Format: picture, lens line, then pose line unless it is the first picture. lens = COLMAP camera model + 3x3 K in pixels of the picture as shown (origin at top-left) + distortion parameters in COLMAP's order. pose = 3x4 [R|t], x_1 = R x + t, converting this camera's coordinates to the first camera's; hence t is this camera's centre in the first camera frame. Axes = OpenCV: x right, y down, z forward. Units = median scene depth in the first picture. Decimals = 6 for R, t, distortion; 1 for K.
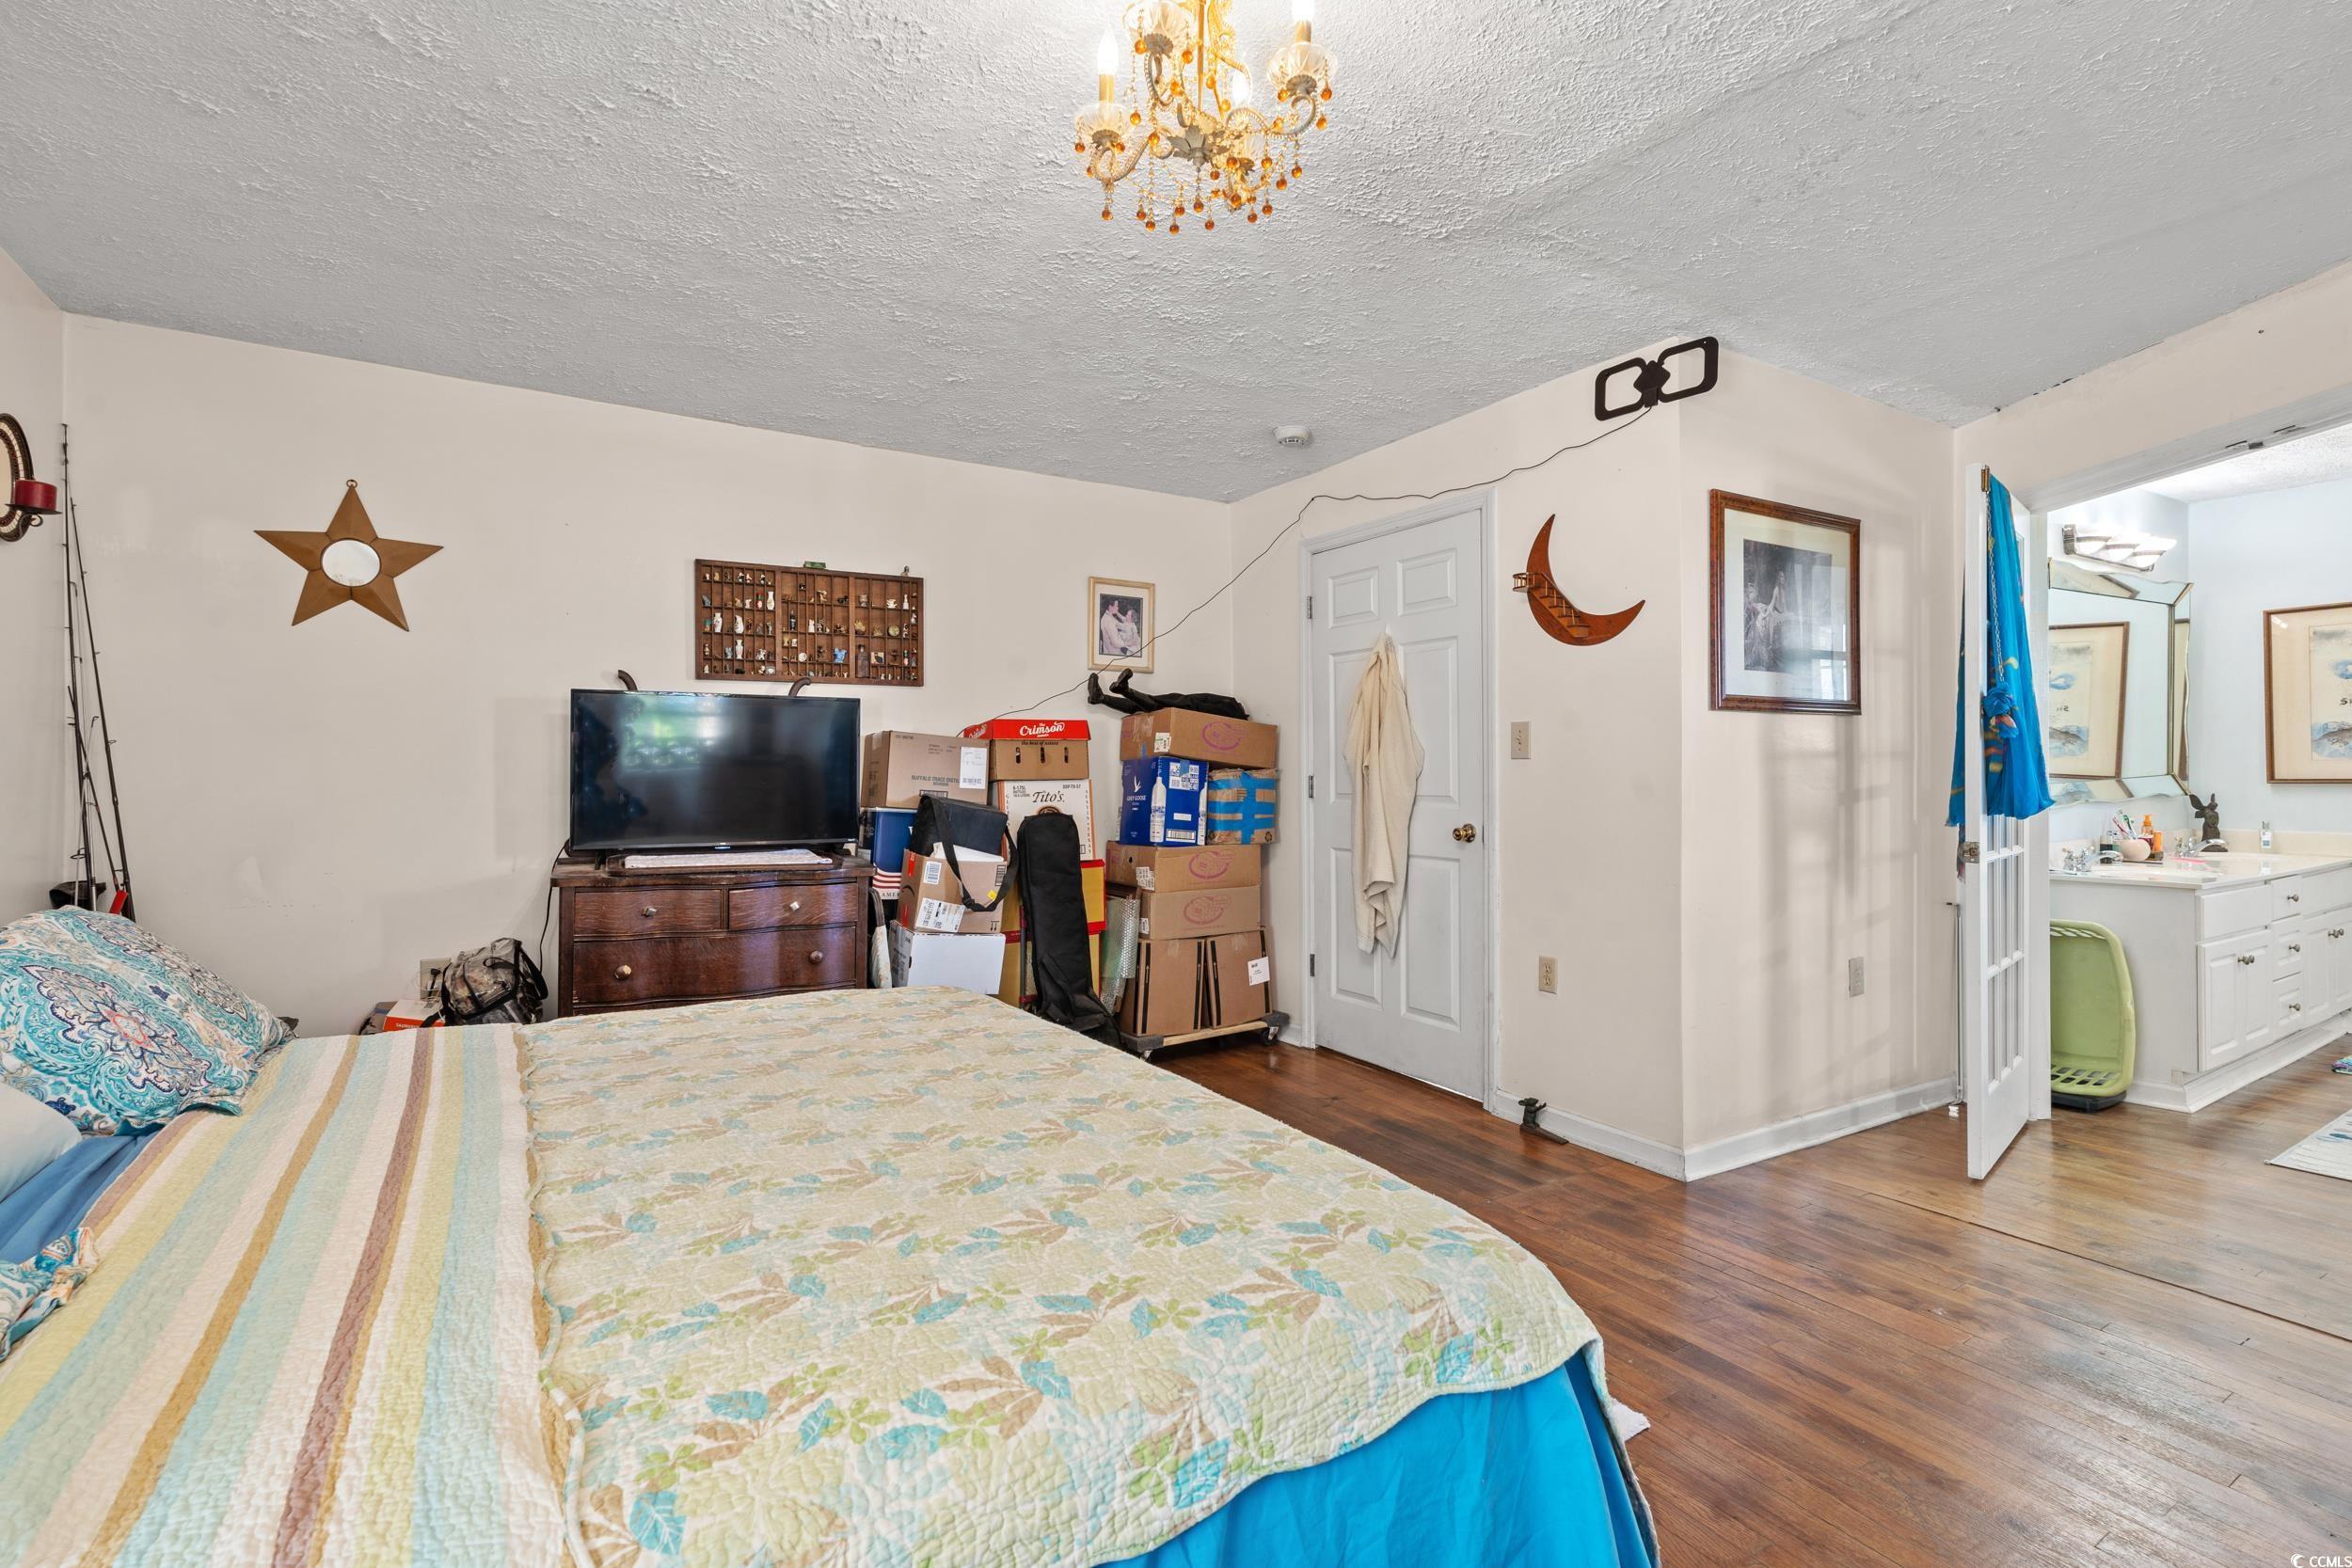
lens RADIAL K [[1079.5, 0, 1181.0], [0, 1079.5, 765.8], [0, 0, 1]] dist [-0.003232, 0.001539]
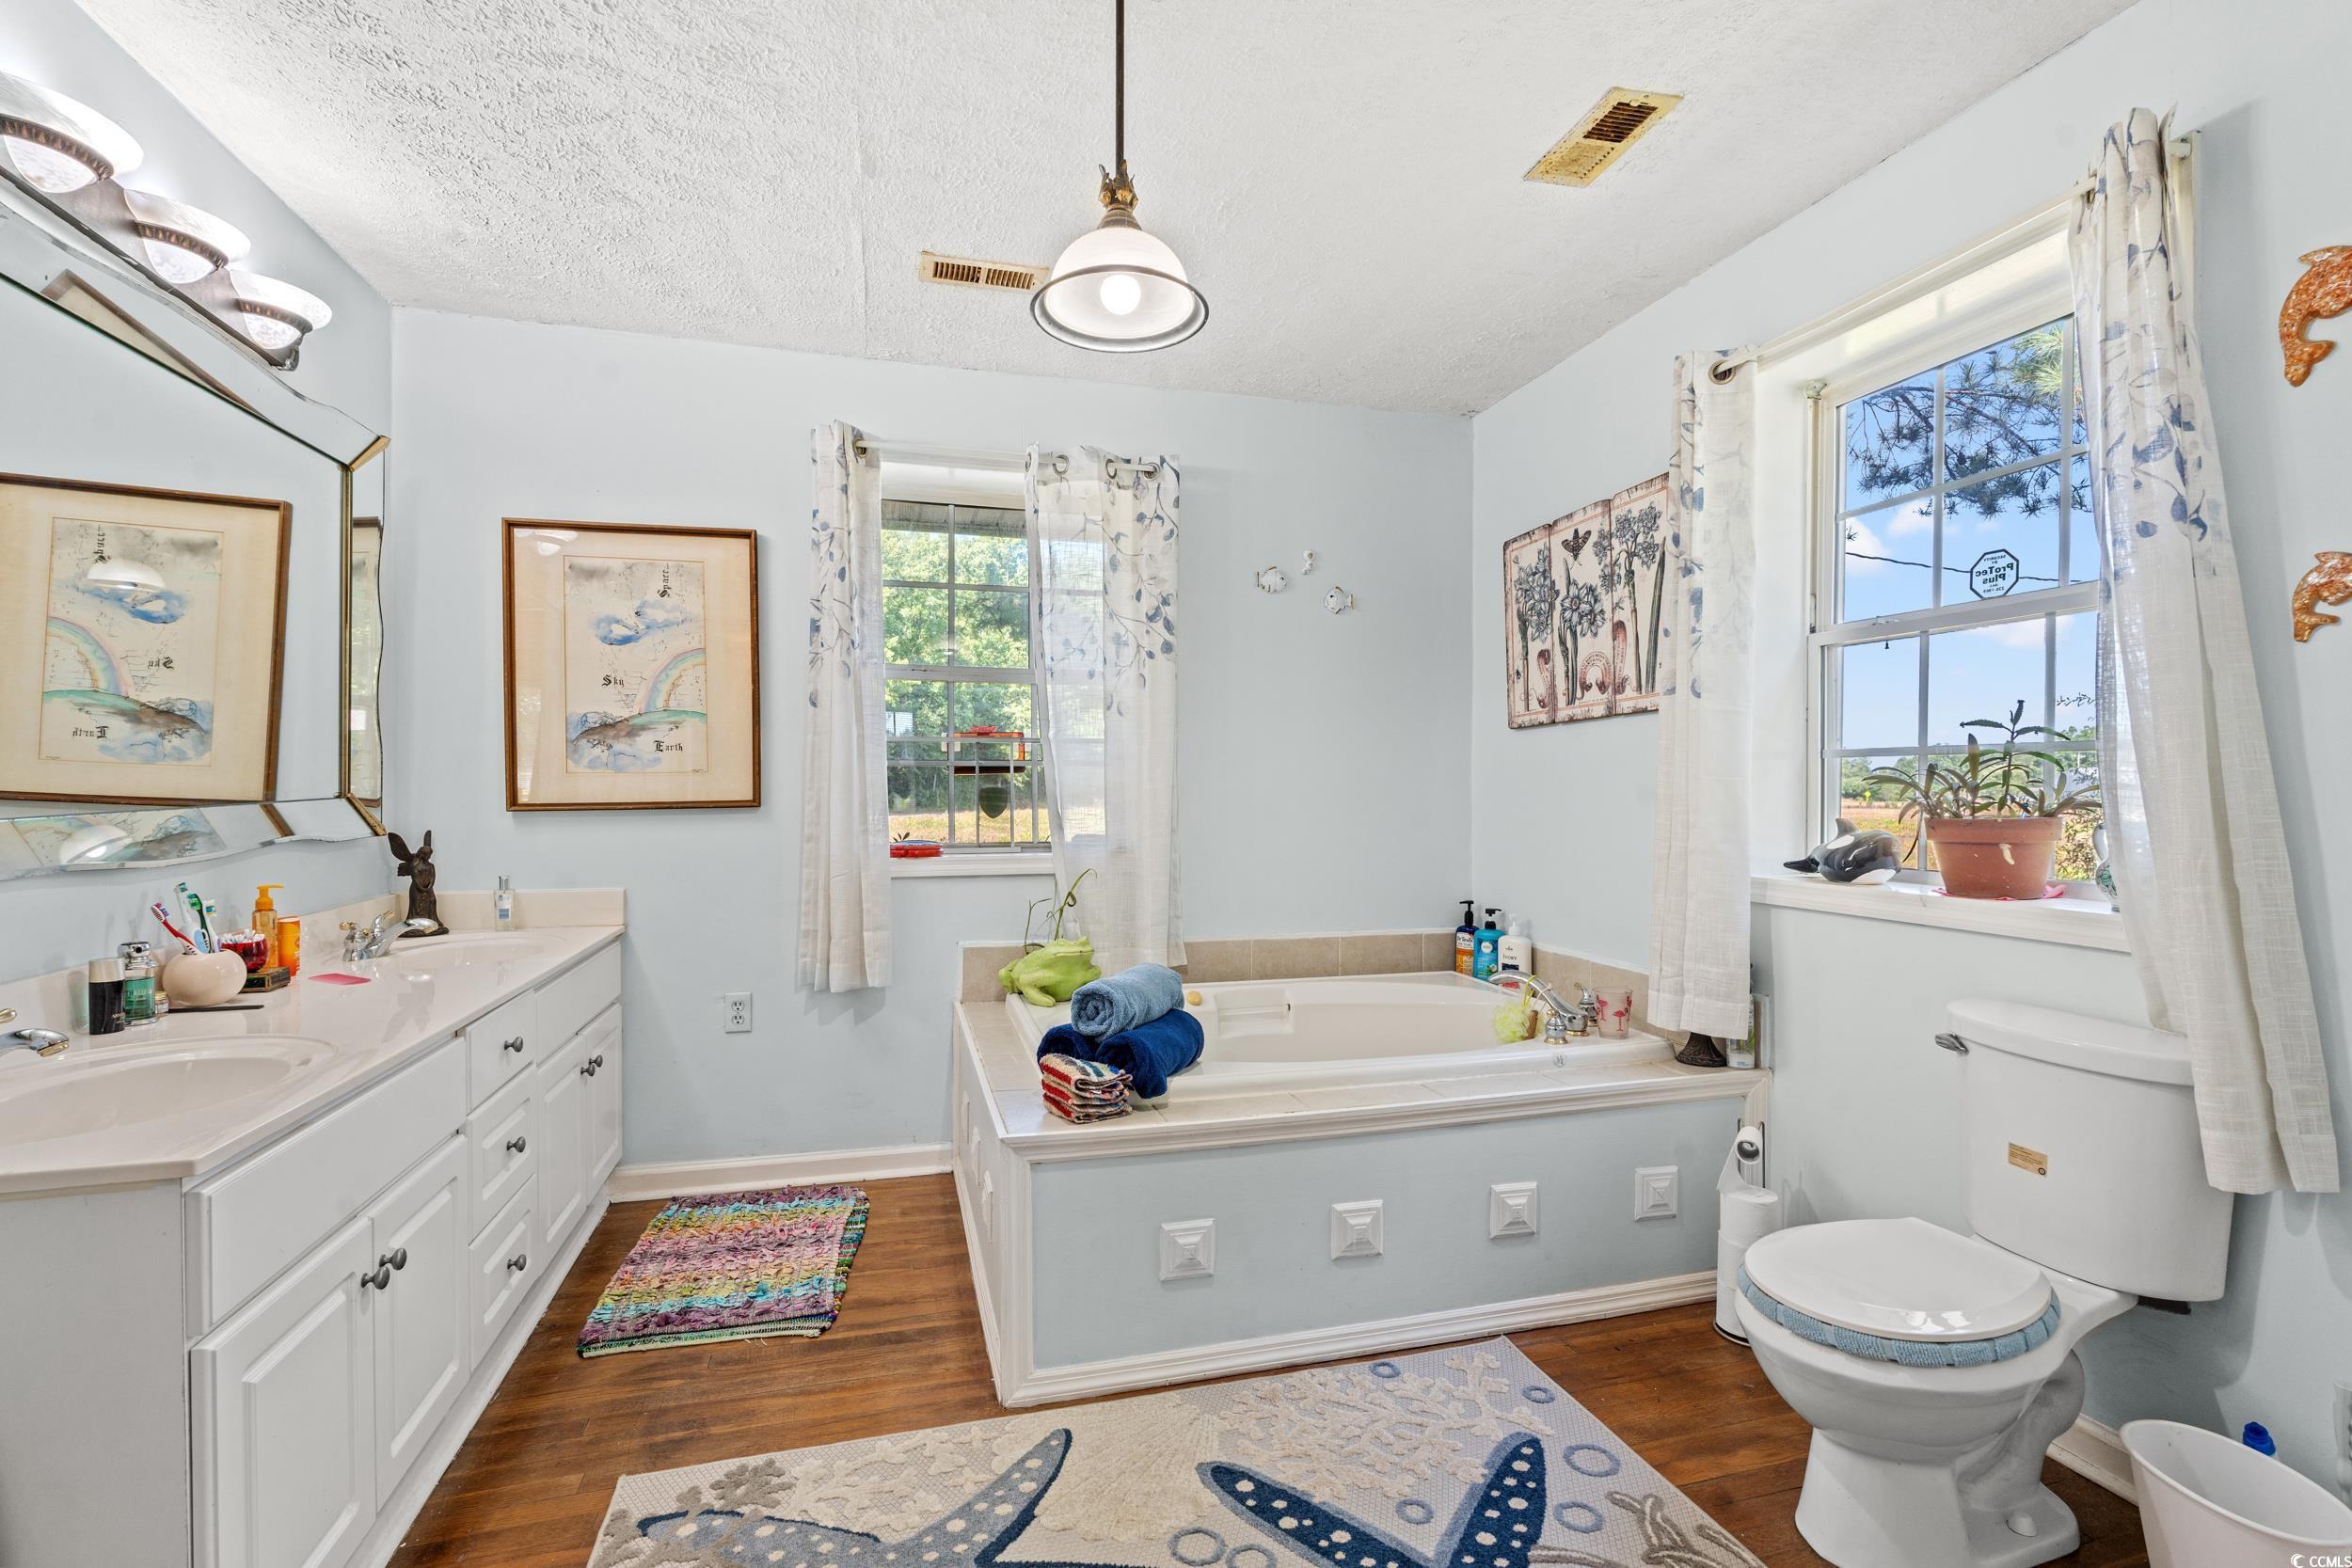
lens RADIAL K [[1079.5, 0, 1183.5], [0, 1079.5, 788.3], [0, 0, 1]] dist [-0.003232, 0.001539]
pose [[0.279338, 0.003237, 0.960187, 0.543952], [-0.005300, 0.999984, -0.001830, 0.002586], [-0.960178, -0.004578, 0.279351, 0.478820]]
